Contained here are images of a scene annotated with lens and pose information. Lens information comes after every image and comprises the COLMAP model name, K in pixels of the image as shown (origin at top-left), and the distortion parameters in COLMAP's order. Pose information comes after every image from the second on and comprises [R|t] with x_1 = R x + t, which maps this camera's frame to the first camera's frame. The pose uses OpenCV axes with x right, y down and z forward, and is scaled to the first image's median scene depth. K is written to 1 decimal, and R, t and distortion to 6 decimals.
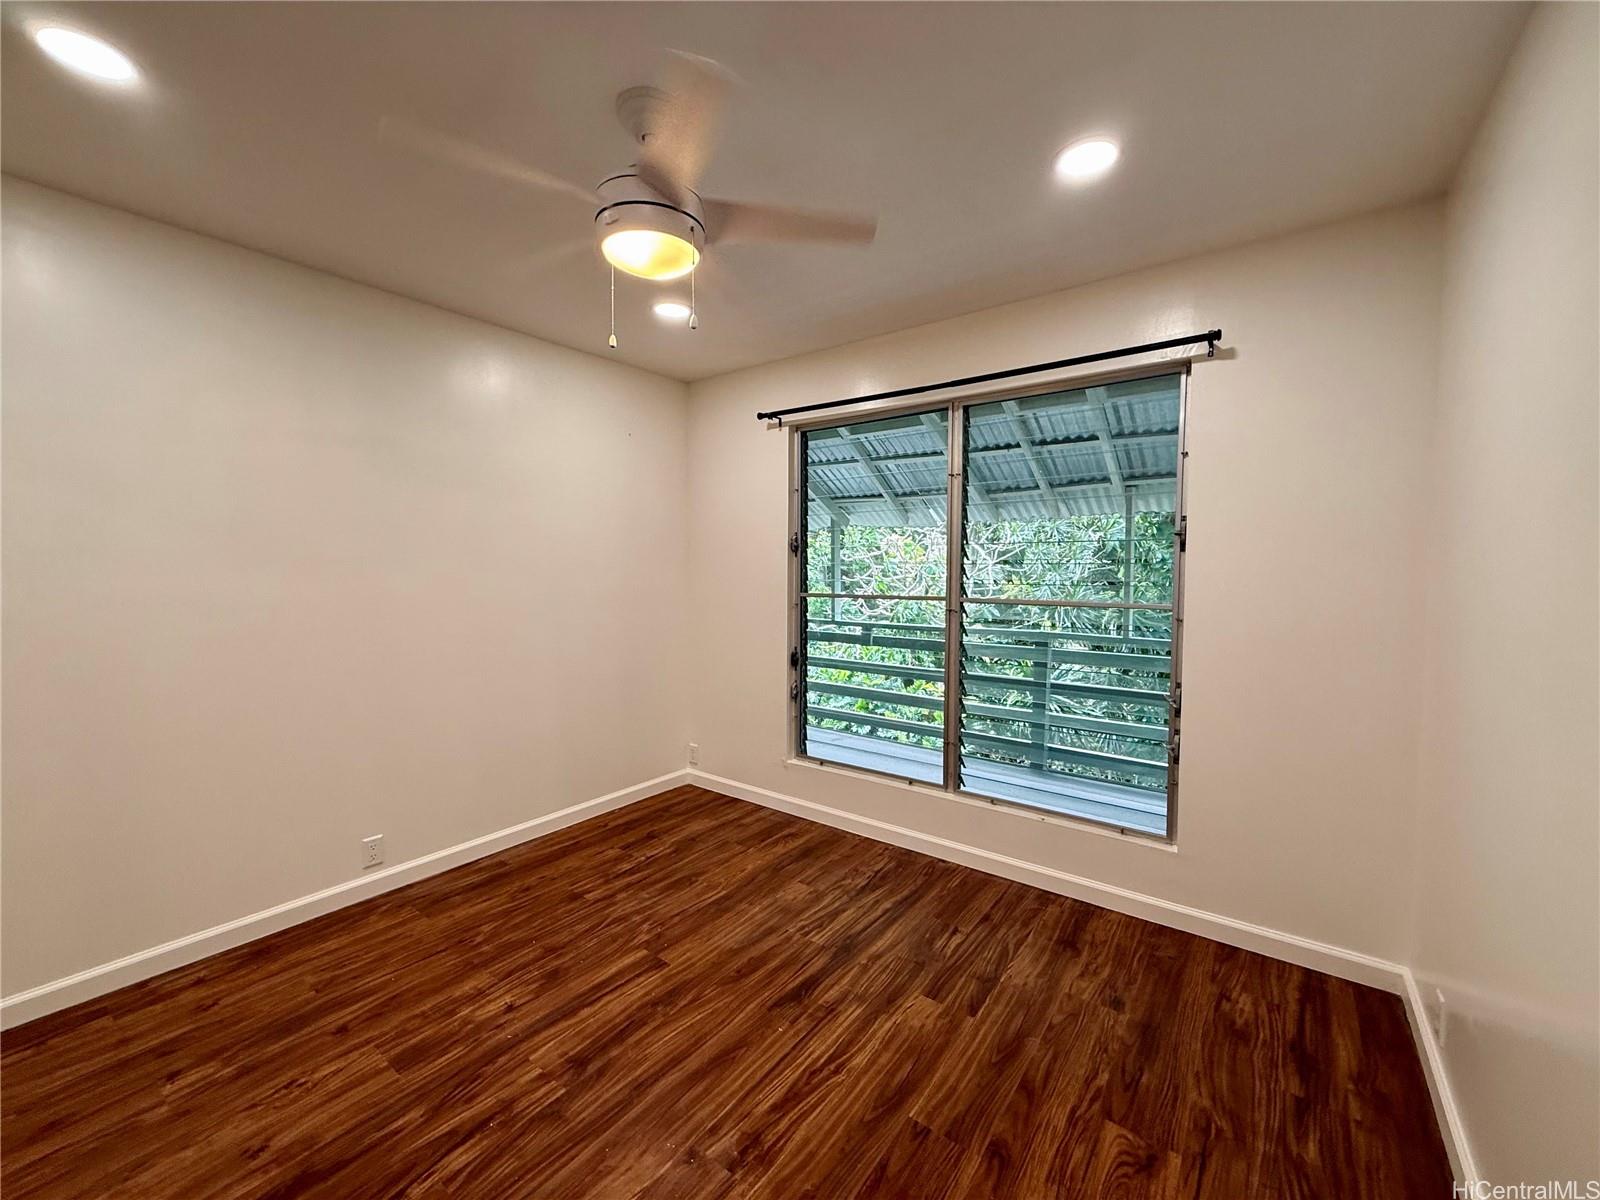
lens RADIAL K [[637.0, 0, 794.5], [0, 637.0, 598.4], [0, 0, 1]] dist [0.000311, 0.000076]
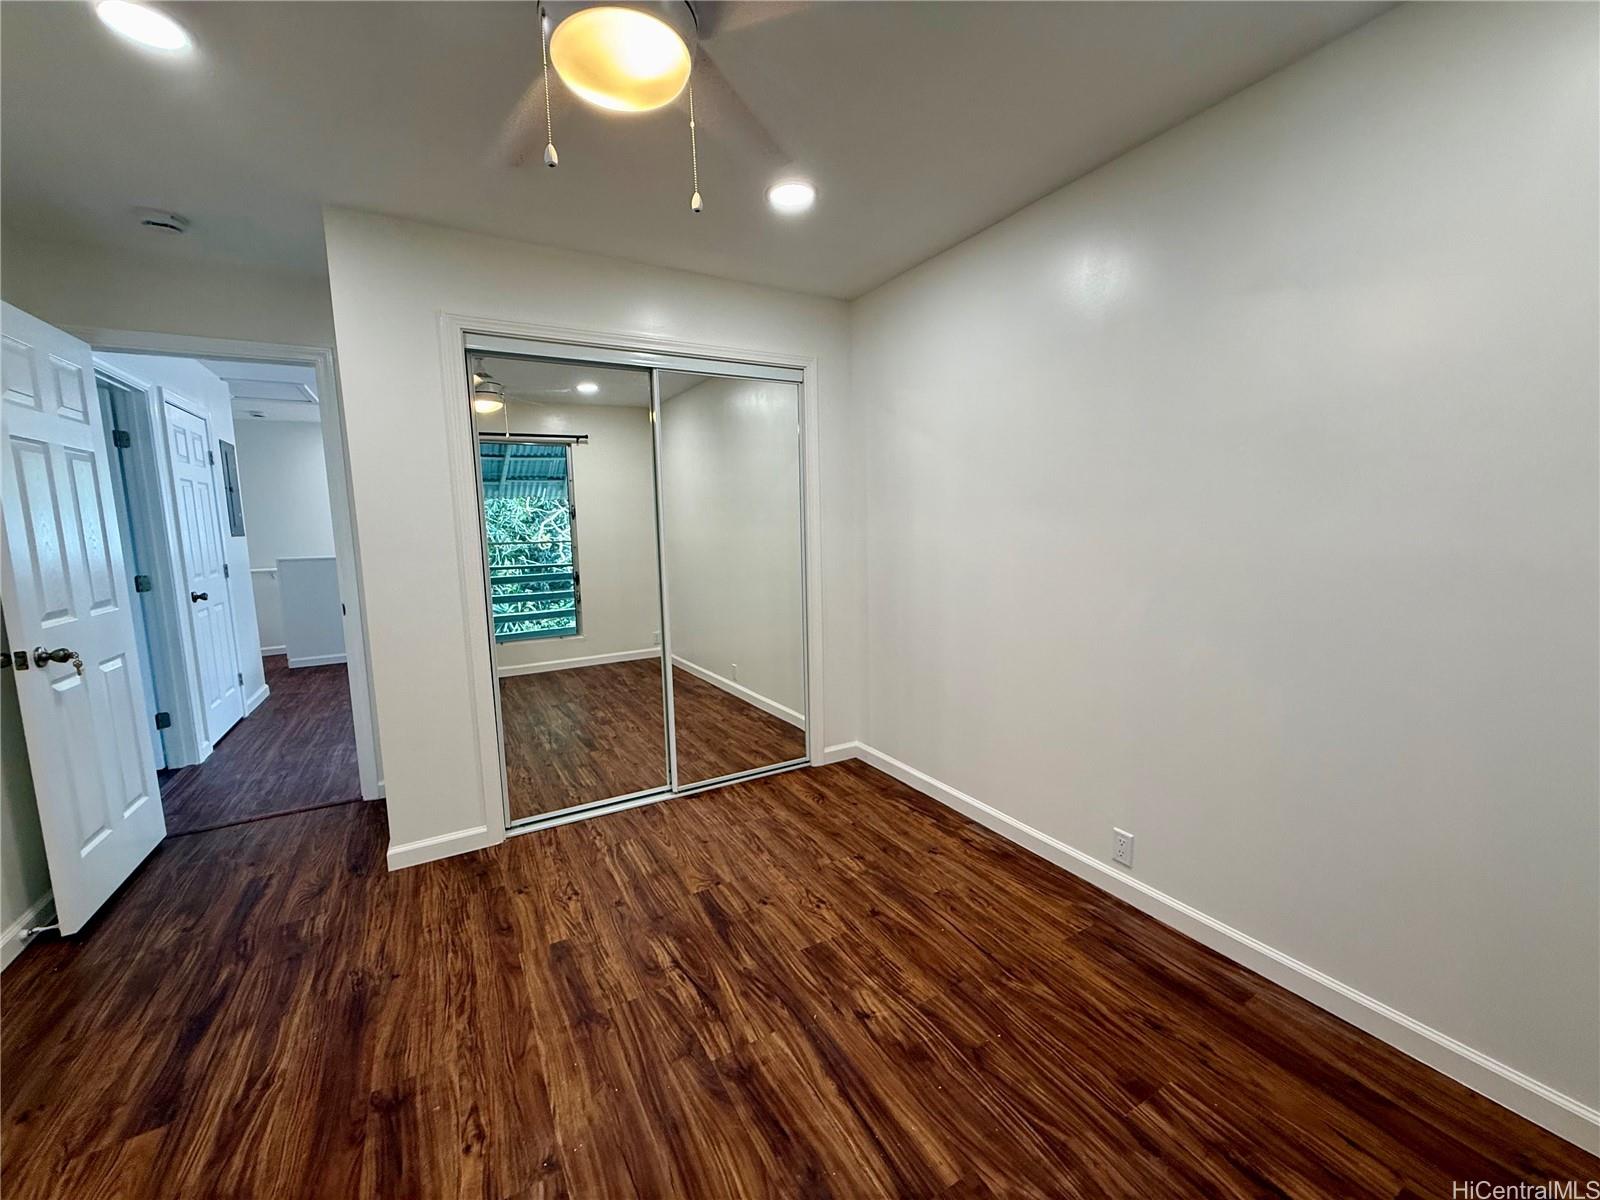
lens RADIAL K [[637.0, 0, 794.5], [0, 637.0, 598.4], [0, 0, 1]] dist [0.000311, 0.000076]
pose [[-0.398062, 0.116660, -0.909911, 0.330647], [-0.022339, 0.990354, 0.136747, -0.050001], [0.917087, 0.074760, -0.391616, 1.222827]]
